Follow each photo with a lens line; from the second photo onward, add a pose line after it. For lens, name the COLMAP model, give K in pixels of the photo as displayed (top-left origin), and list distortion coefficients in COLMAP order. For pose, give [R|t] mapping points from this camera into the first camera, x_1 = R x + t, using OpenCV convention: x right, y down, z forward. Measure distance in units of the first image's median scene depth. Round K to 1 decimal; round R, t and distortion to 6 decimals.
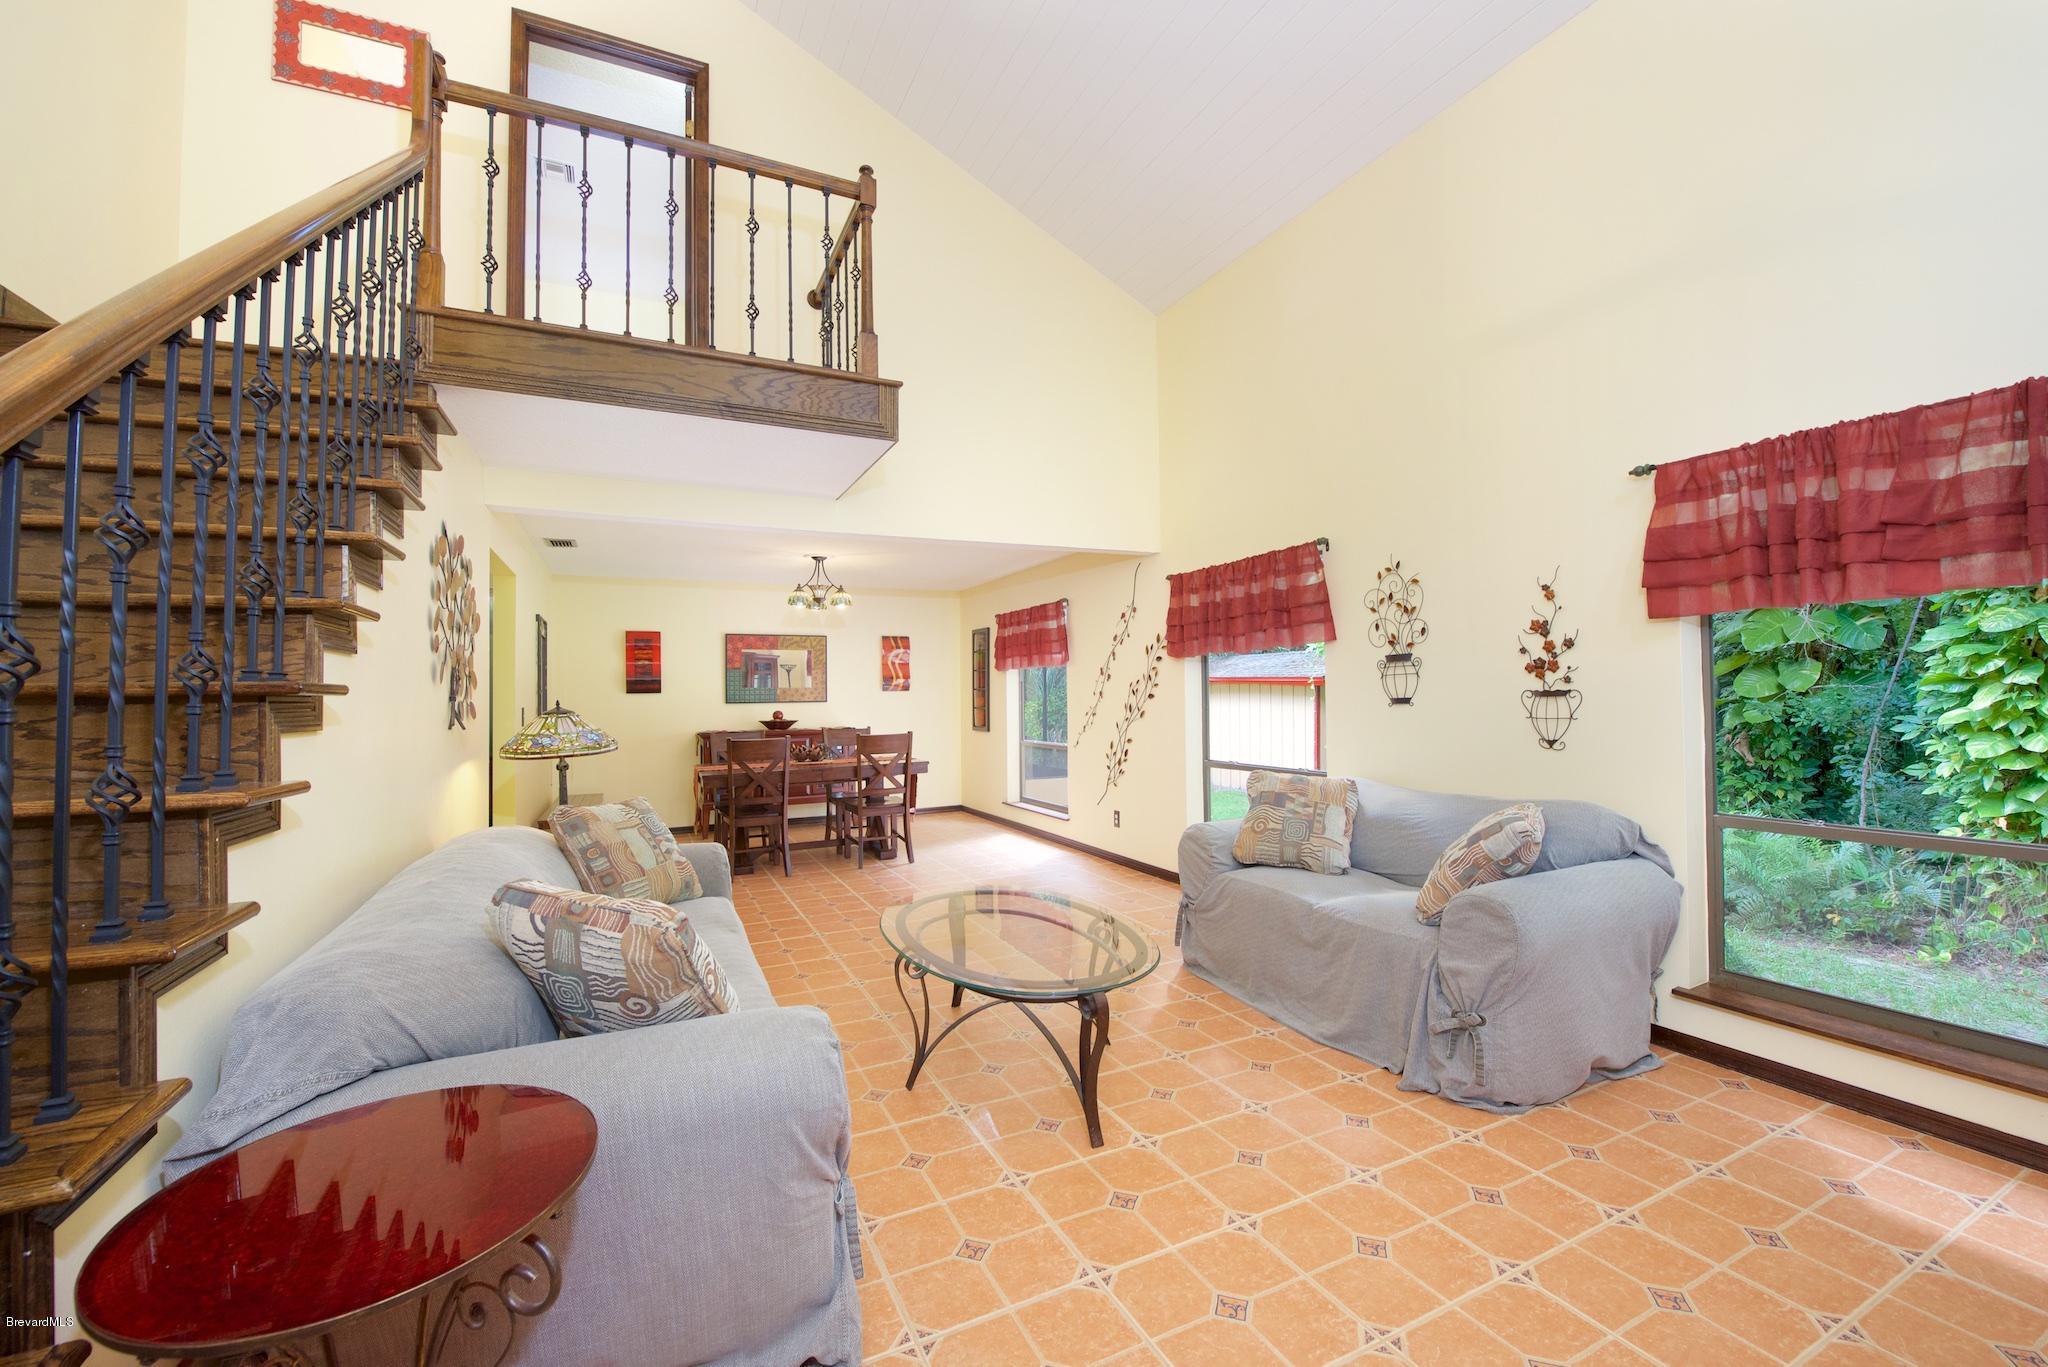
lens RADIAL K [[809.0, 0, 1024.0], [0, 809.0, 683.5], [0, 0, 1]] dist [-0.028543, 0.000490]
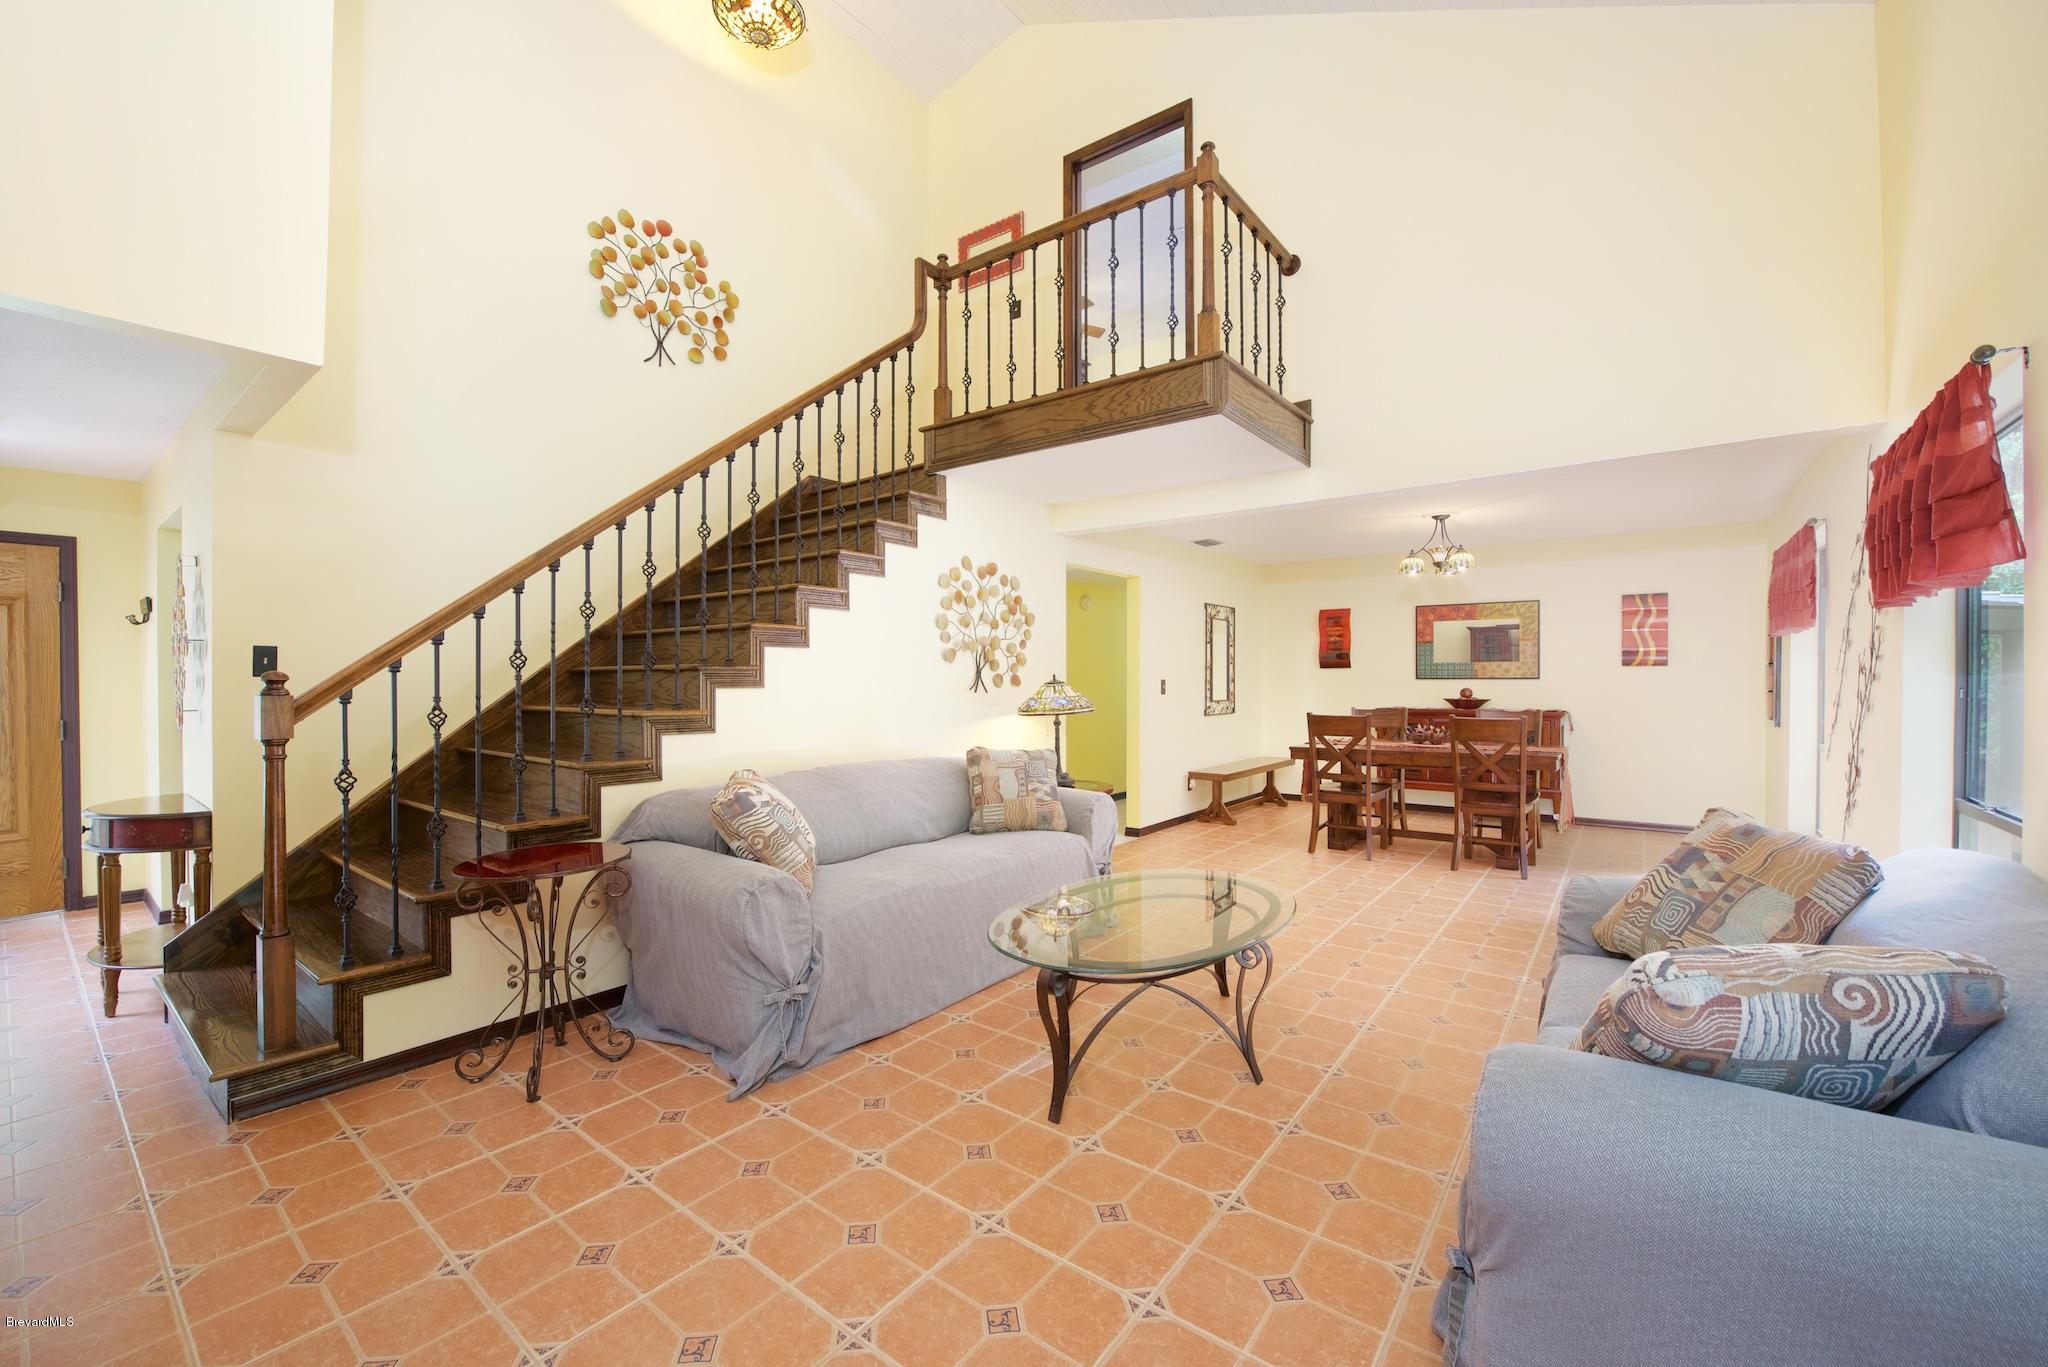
lens RADIAL K [[820.8, 0, 1024.0], [0, 820.8, 683.5], [0, 0, 1]] dist [-0.014639, 0.000073]
pose [[0.453951, 0.019042, -0.890823, 0.529949], [0.010195, 0.999595, 0.026562, -0.000890], [0.890968, -0.021140, 0.453573, 0.275928]]
